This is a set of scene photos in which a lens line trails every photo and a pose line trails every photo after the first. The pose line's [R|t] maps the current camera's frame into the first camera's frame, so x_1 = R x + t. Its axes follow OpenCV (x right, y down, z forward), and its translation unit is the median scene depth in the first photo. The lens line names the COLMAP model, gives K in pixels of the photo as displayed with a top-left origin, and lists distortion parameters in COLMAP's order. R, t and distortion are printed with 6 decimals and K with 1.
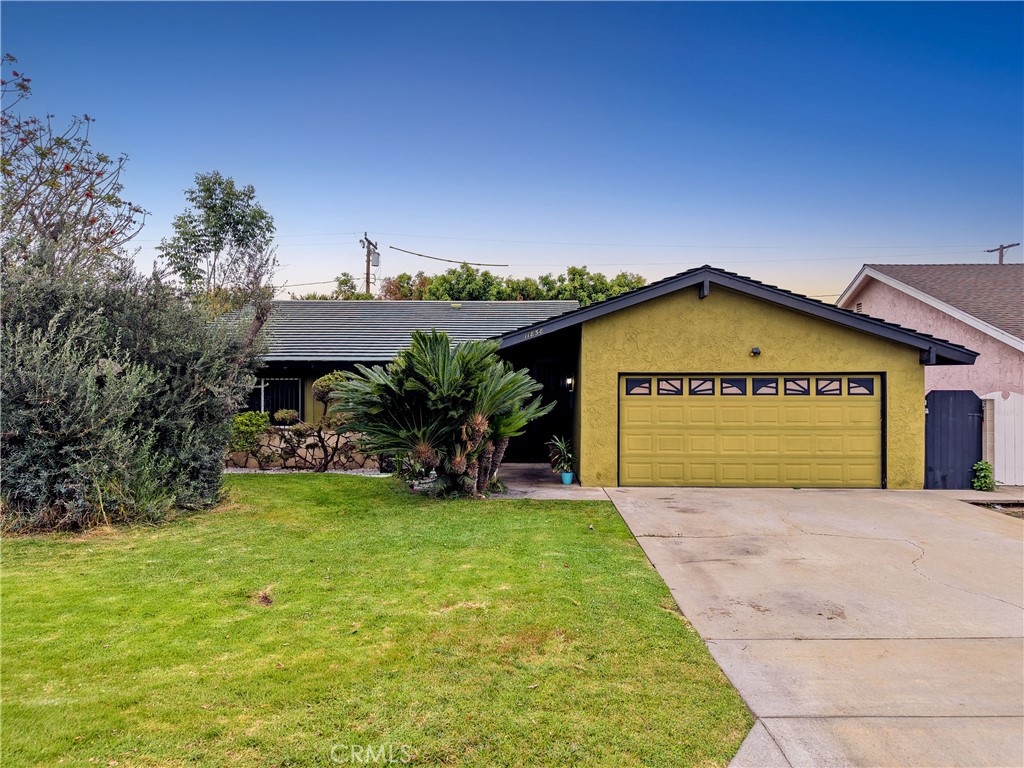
lens RADIAL K [[706.6, 0, 511.2], [0, 706.6, 390.2], [0, 0, 1]] dist [0.017994, -0.012048]
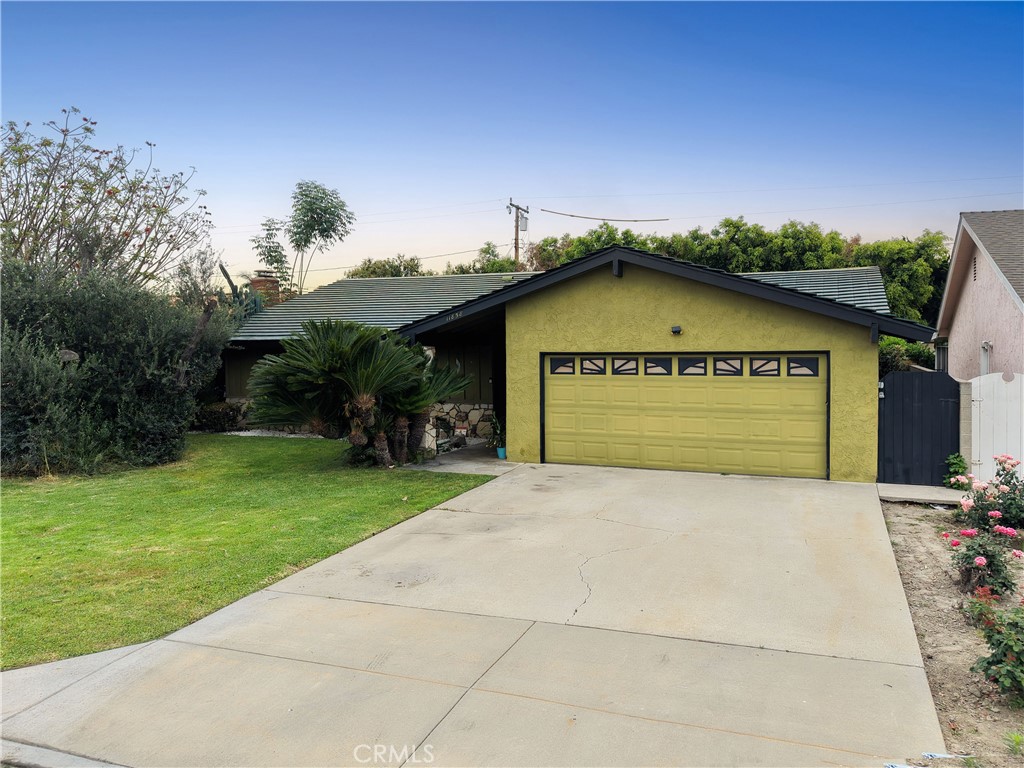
lens RADIAL K [[764.2, 0, 519.2], [0, 764.2, 379.0], [0, 0, 1]] dist [0.036787, -0.006663]
pose [[0.933752, 0.009768, -0.357786, 0.510669], [0.004325, 0.999247, 0.038568, -0.028807], [0.357894, -0.037560, 0.933007, -0.035016]]
